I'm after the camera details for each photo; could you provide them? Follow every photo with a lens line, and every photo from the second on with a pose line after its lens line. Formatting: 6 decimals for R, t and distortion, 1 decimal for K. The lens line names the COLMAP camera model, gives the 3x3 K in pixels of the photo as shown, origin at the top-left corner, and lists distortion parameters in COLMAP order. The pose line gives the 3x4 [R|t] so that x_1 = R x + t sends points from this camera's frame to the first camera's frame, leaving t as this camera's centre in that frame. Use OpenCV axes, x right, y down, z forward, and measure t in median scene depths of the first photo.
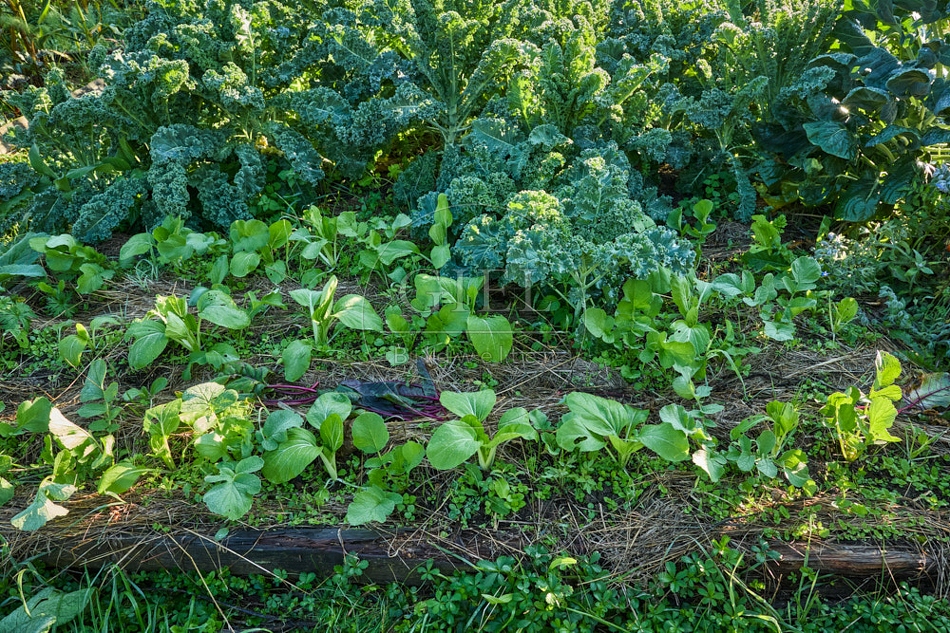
lens RADIAL K [[654.9, 0, 475.0], [0, 654.9, 316.5], [0, 0, 1]] dist [-0.053740, 0.053532]
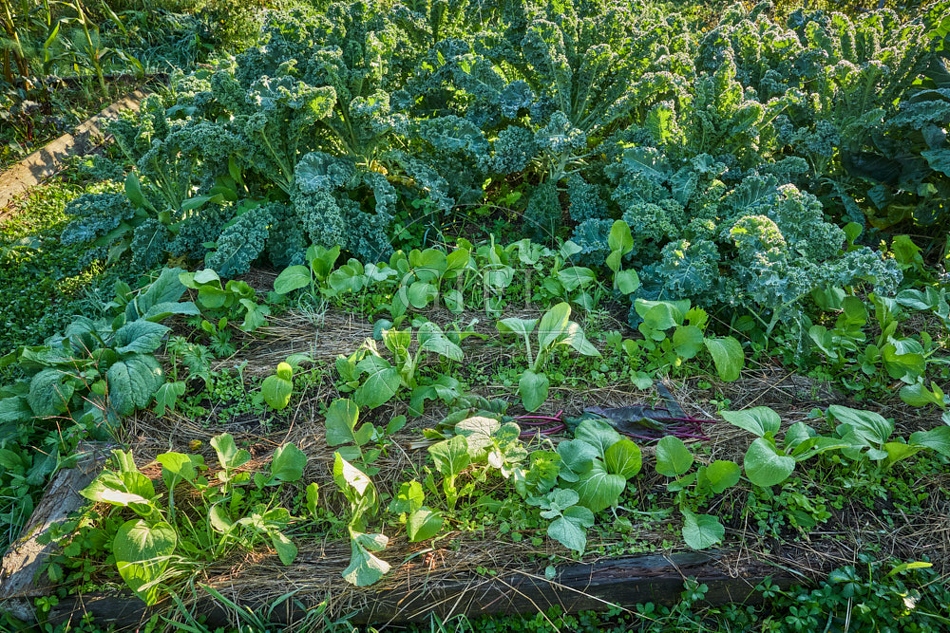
lens RADIAL K [[654.9, 0, 475.0], [0, 654.9, 316.5], [0, 0, 1]] dist [-0.053740, 0.053532]
pose [[0.990564, -0.034405, 0.132664, -0.409116], [0.040032, 0.998398, -0.039984, -0.006008], [-0.131075, 0.044918, 0.990354, 0.027190]]
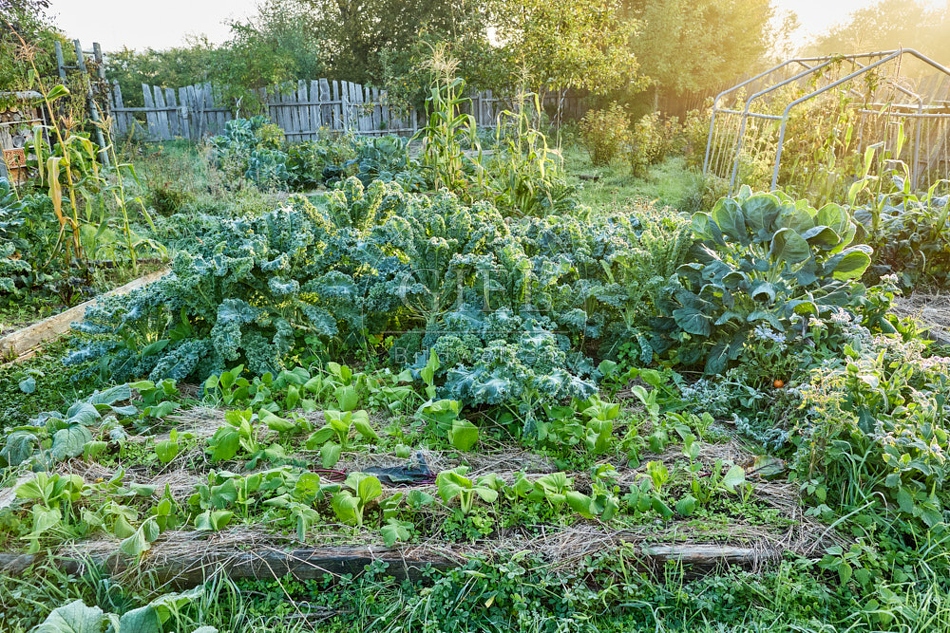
lens RADIAL K [[664.6, 0, 475.0], [0, 664.6, 316.5], [0, 0, 1]] dist [-0.044944, 0.043538]
pose [[0.997907, 0.011647, 0.063602, -0.045598], [0.009339, 0.947371, -0.320001, 0.209903], [-0.063982, 0.319926, 0.945280, -0.404808]]
